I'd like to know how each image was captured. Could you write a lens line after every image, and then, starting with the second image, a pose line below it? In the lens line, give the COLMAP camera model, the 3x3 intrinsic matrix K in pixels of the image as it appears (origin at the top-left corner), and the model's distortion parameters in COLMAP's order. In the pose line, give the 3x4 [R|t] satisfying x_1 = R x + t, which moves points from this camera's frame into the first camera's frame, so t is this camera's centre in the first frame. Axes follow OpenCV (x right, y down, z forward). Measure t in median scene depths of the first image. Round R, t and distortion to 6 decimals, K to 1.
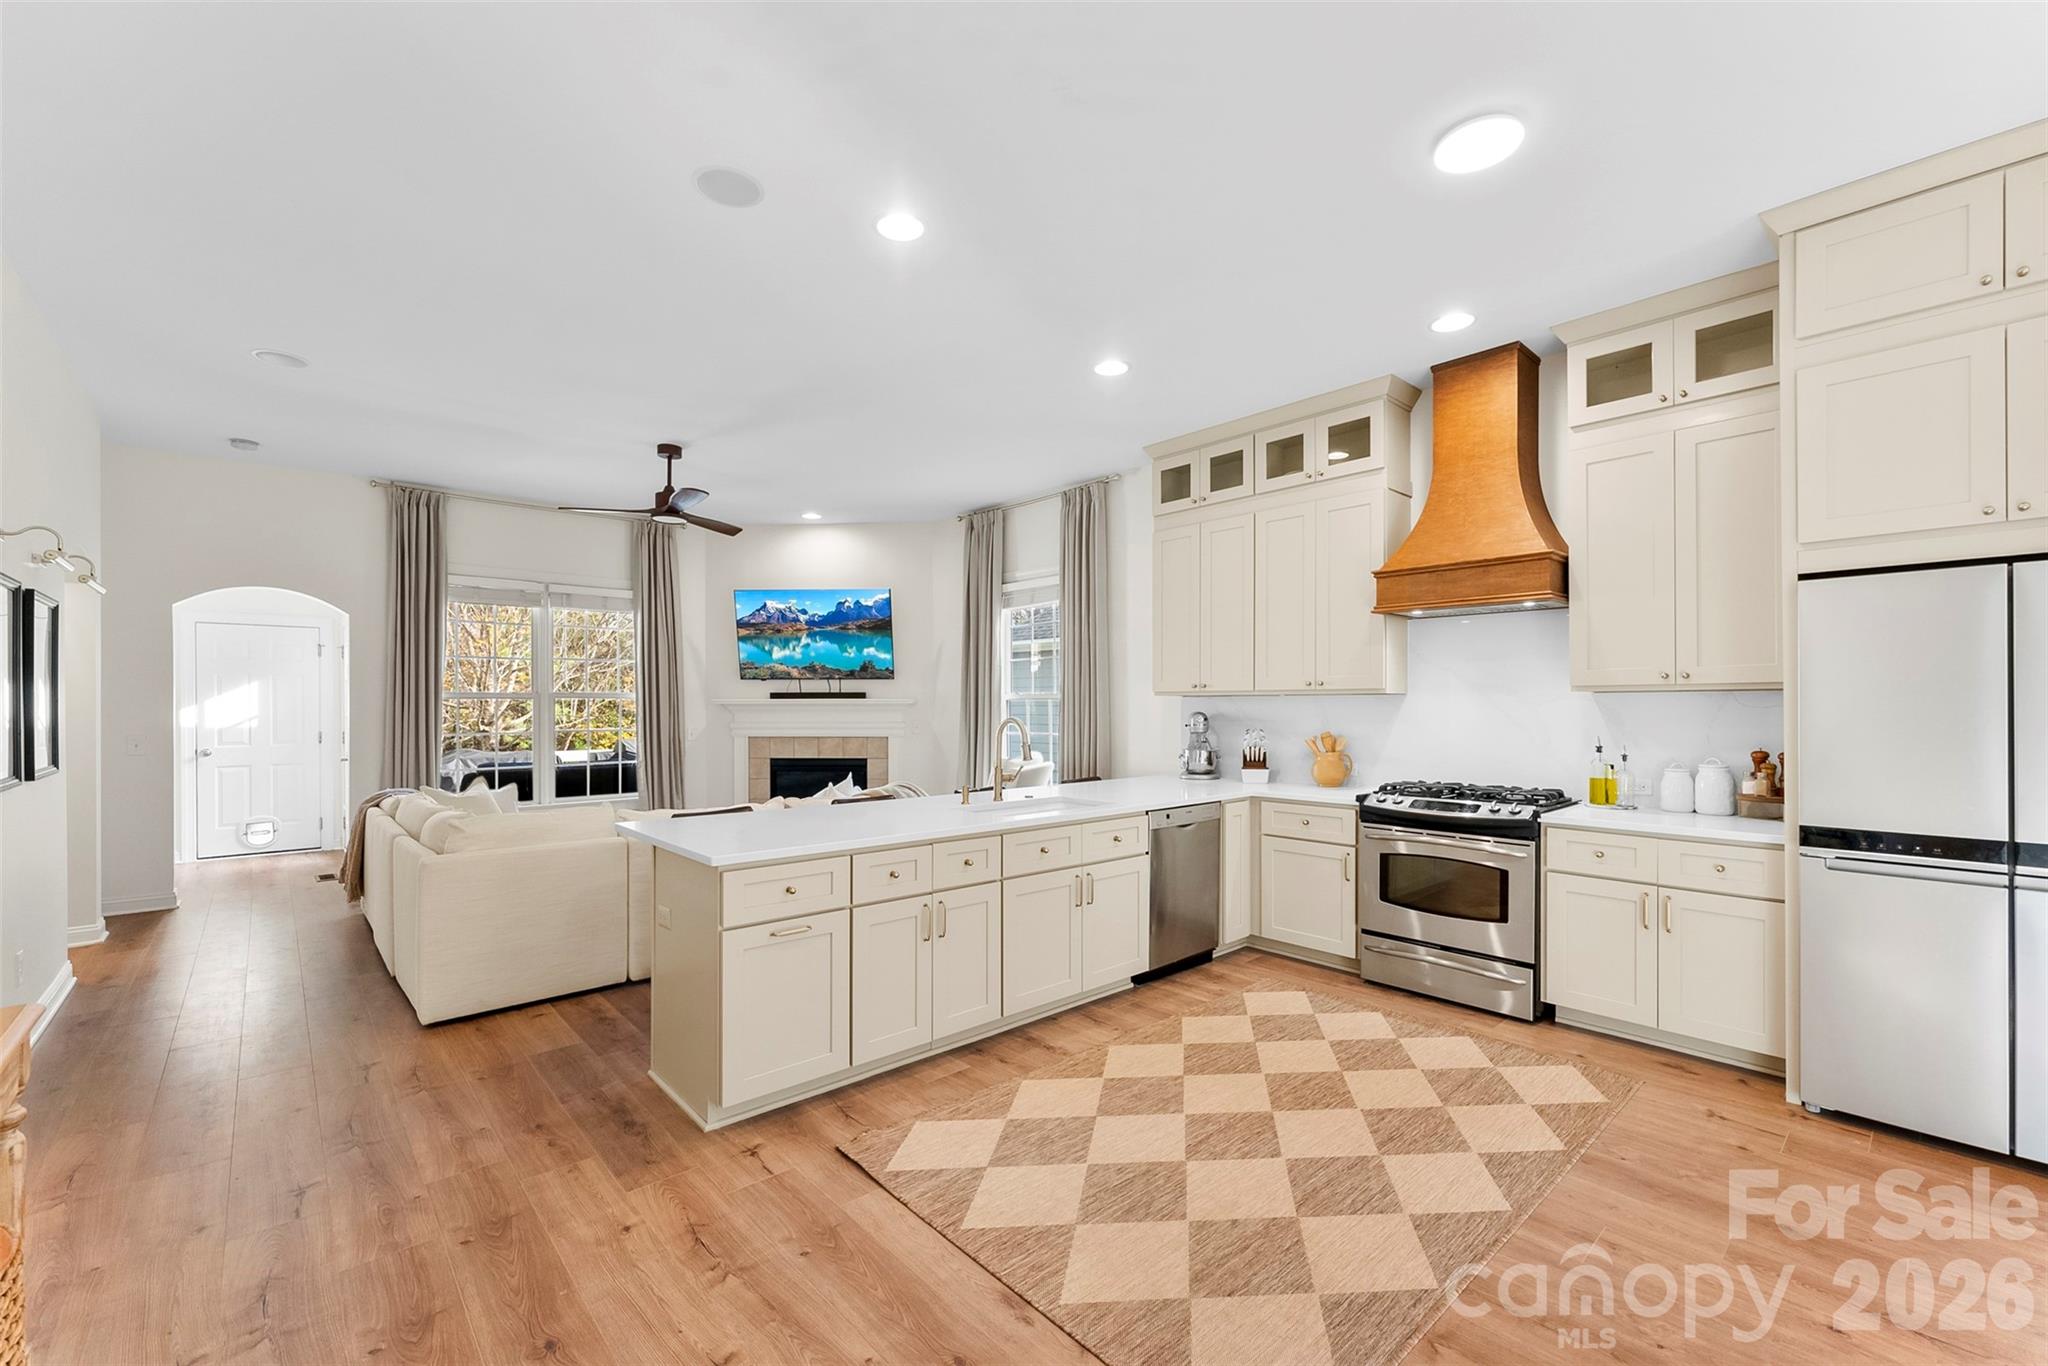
lens RADIAL K [[829.0, 0, 1022.4], [0, 829.0, 704.0], [0, 0, 1]] dist [0.001884, -0.000919]
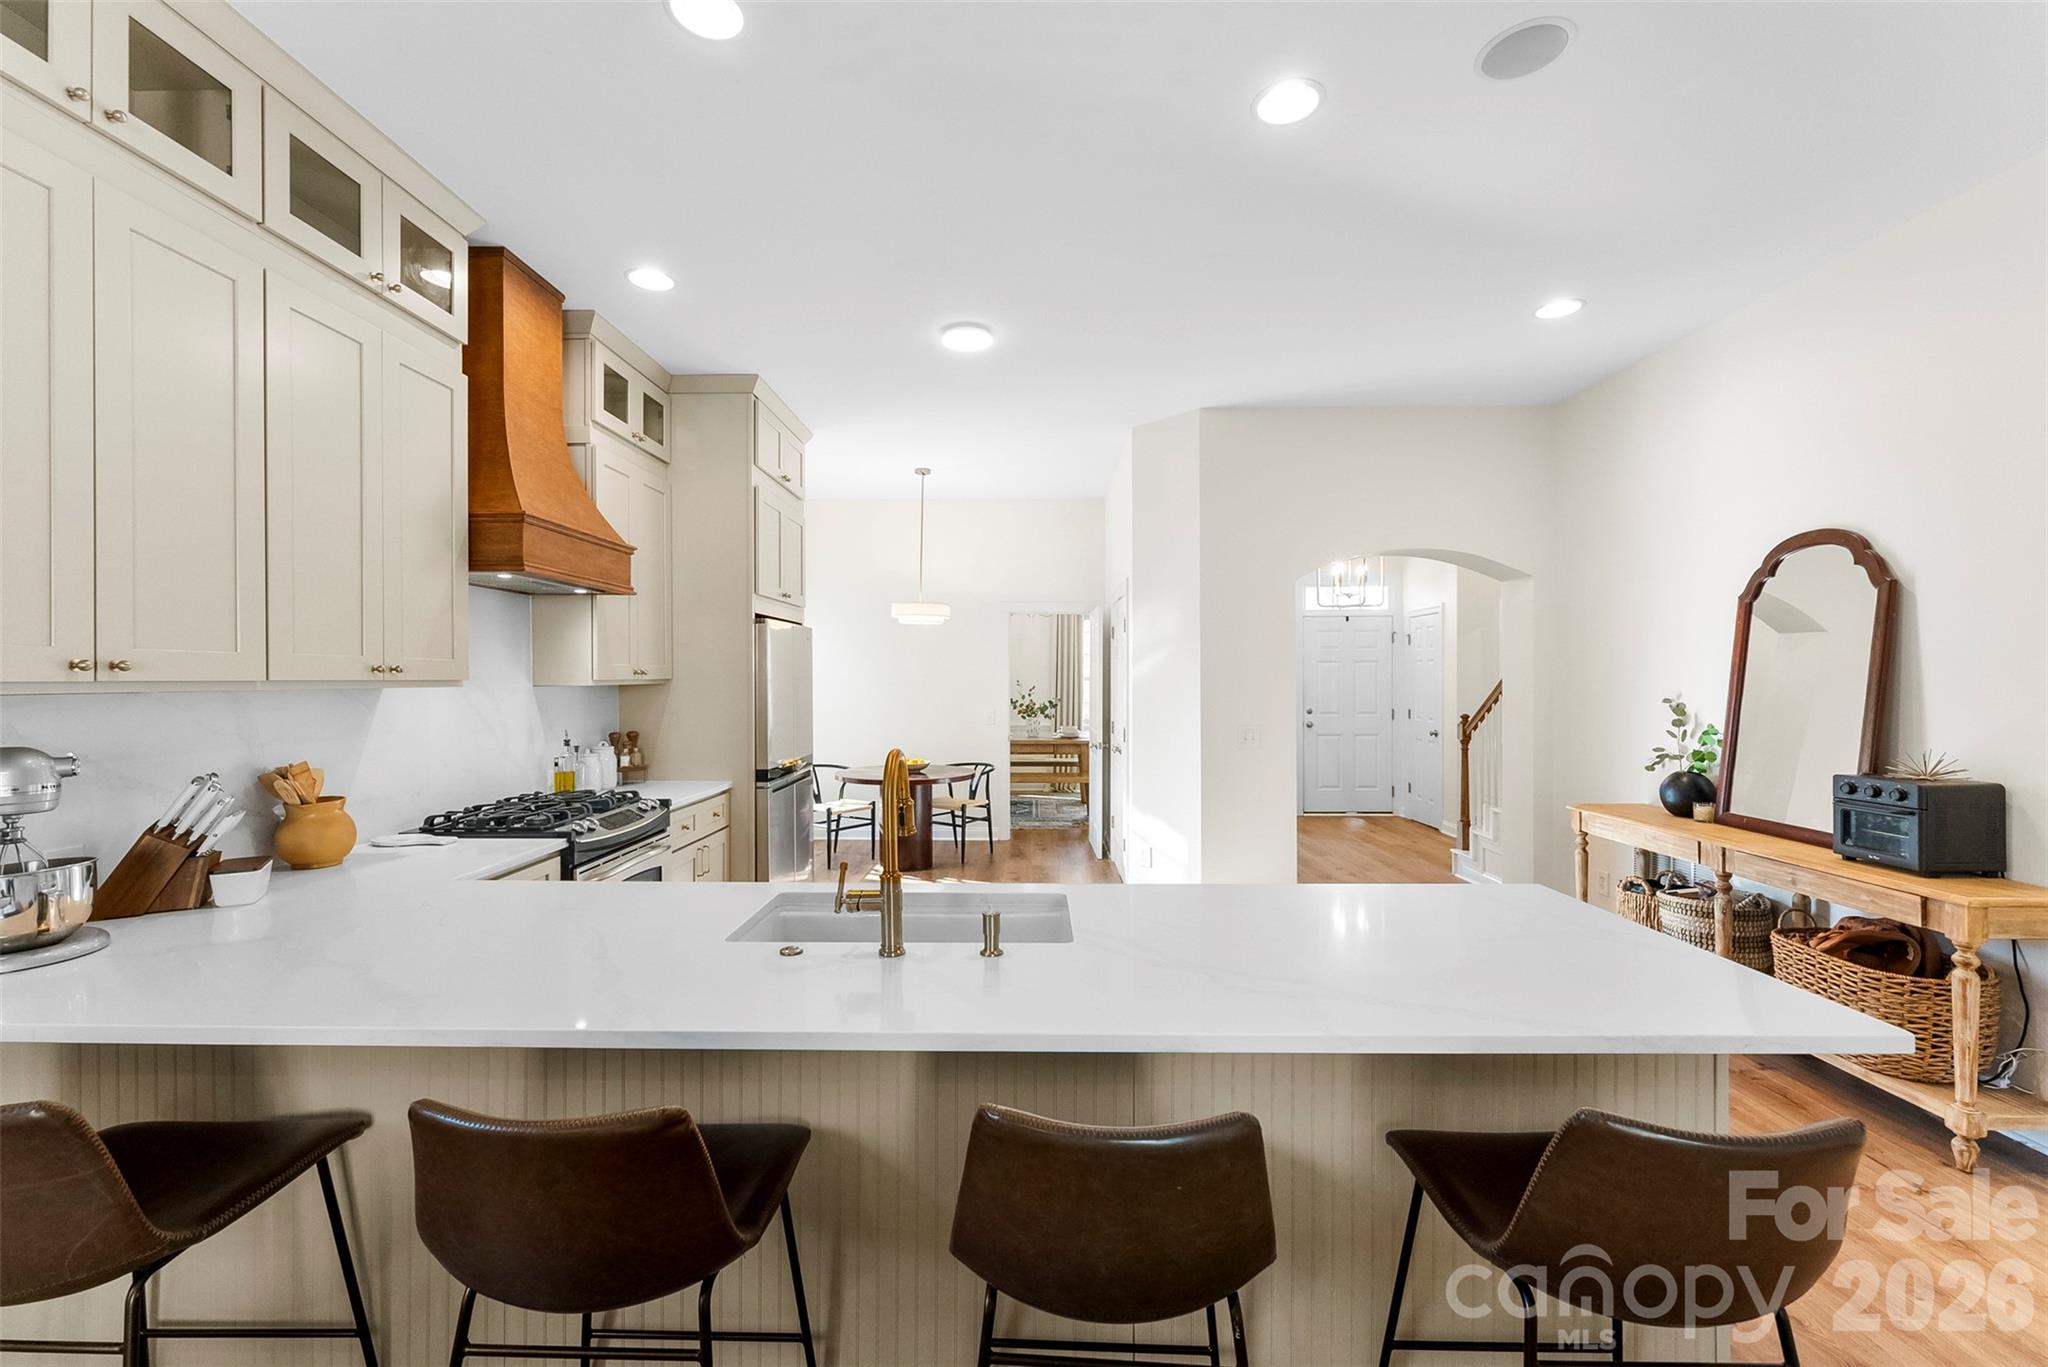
lens RADIAL K [[829.0, 0, 1019.8], [0, 829.0, 680.4], [0, 0, 1]] dist [0.001884, -0.000919]
pose [[-0.727089, 0.000463, 0.686543, -0.300660], [0.001947, 0.999997, 0.001388, -0.016728], [-0.686540, 0.002346, -0.727088, 1.045702]]
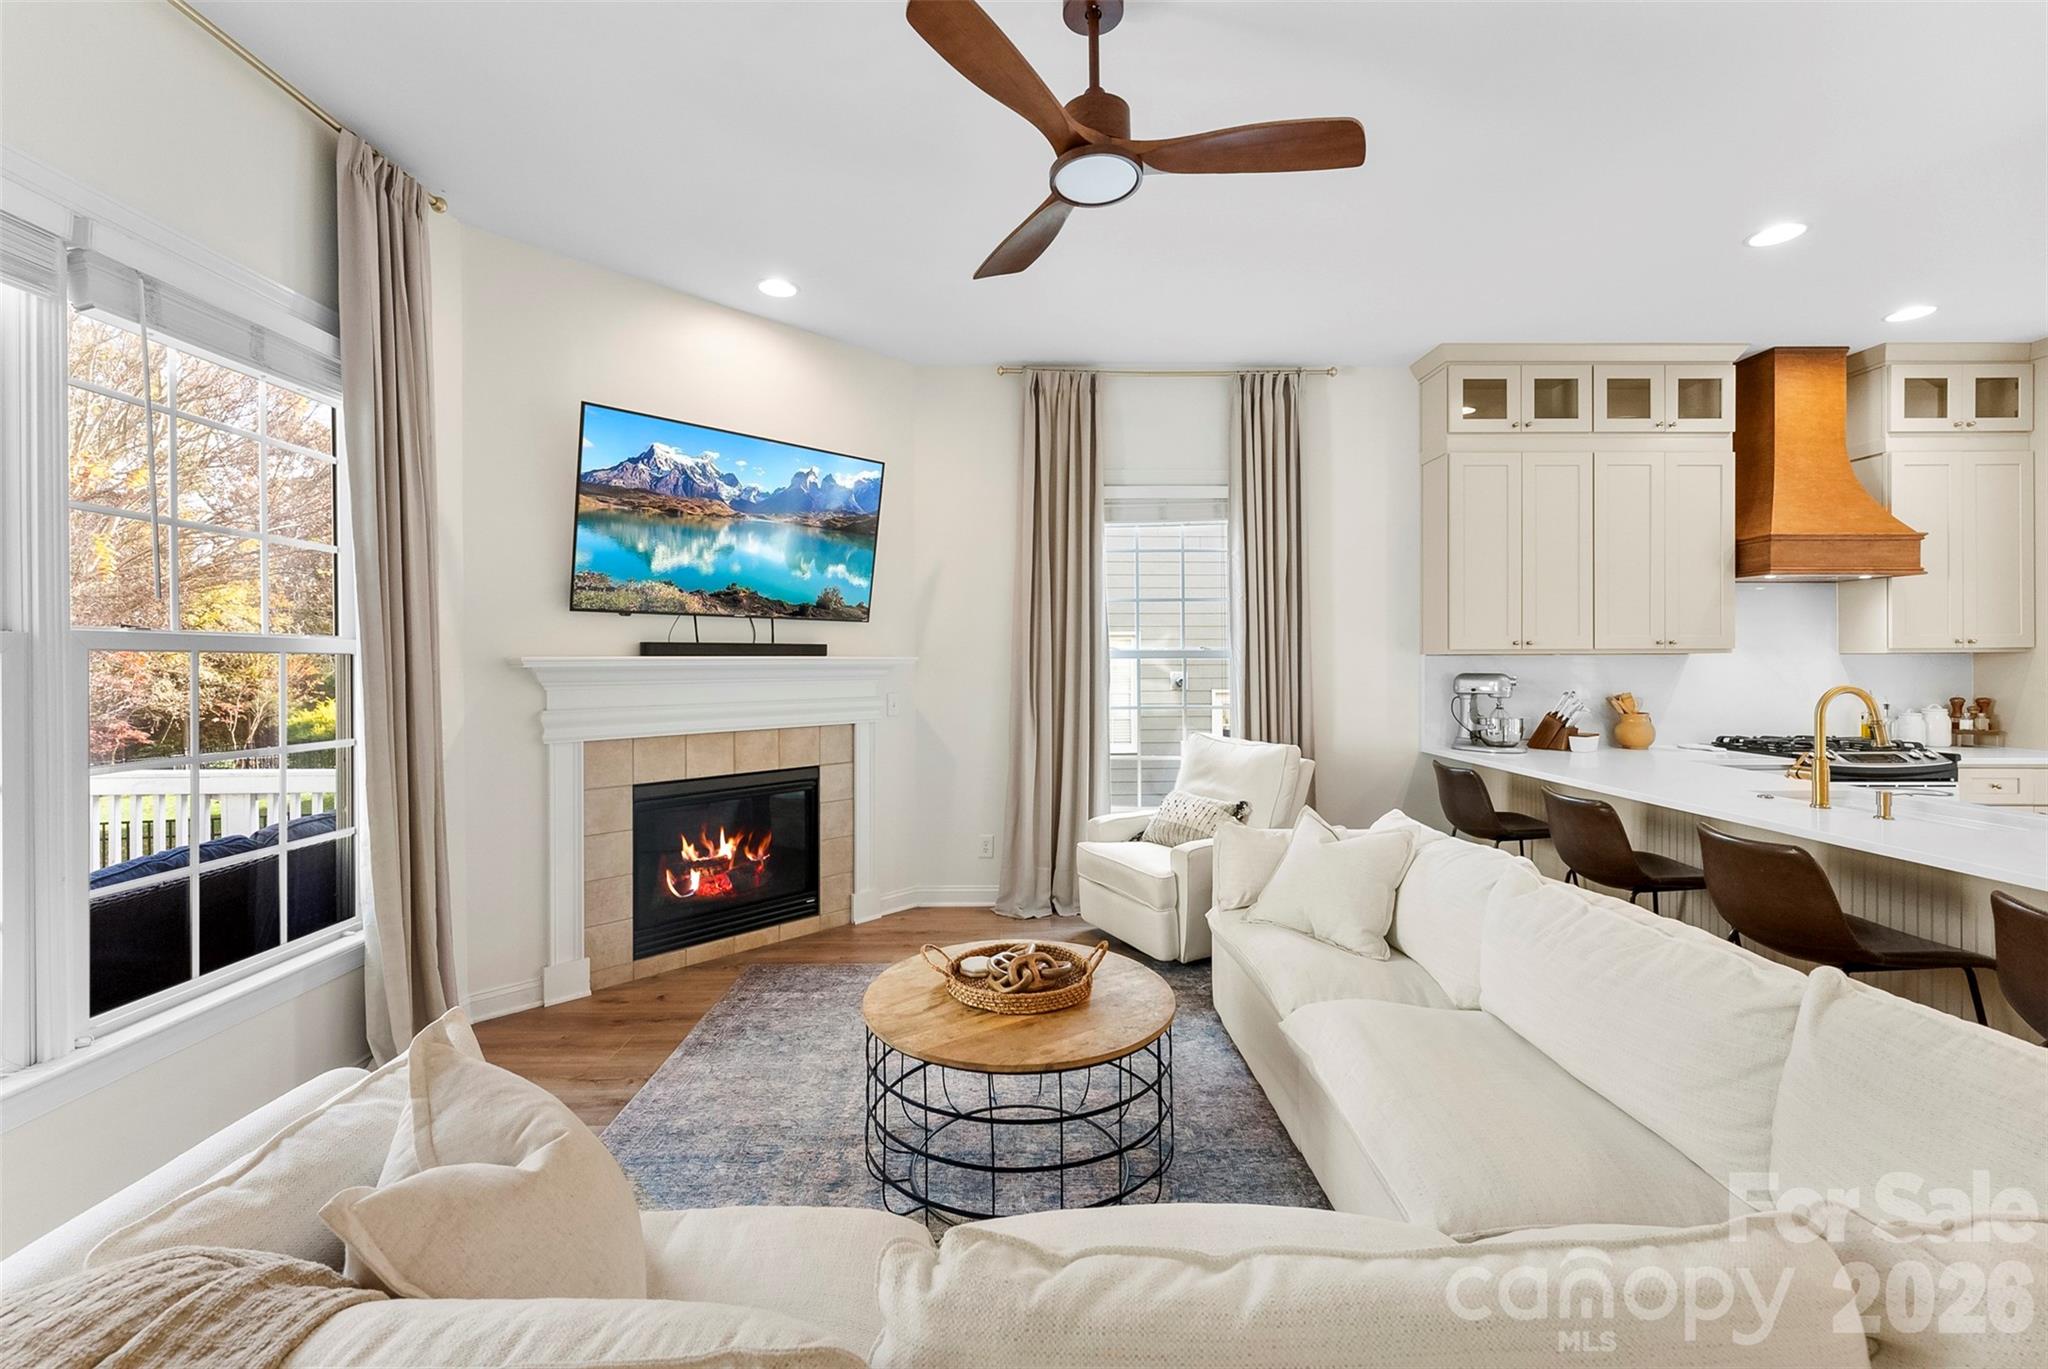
lens RADIAL K [[829.0, 0, 1016.0], [0, 829.0, 665.7], [0, 0, 1]] dist [0.001884, -0.000919]
pose [[0.670886, -0.005527, 0.741539, -0.813996], [0.002744, 0.999984, 0.004971, -0.004650], [-0.741555, -0.001300, 0.670891, 0.861240]]
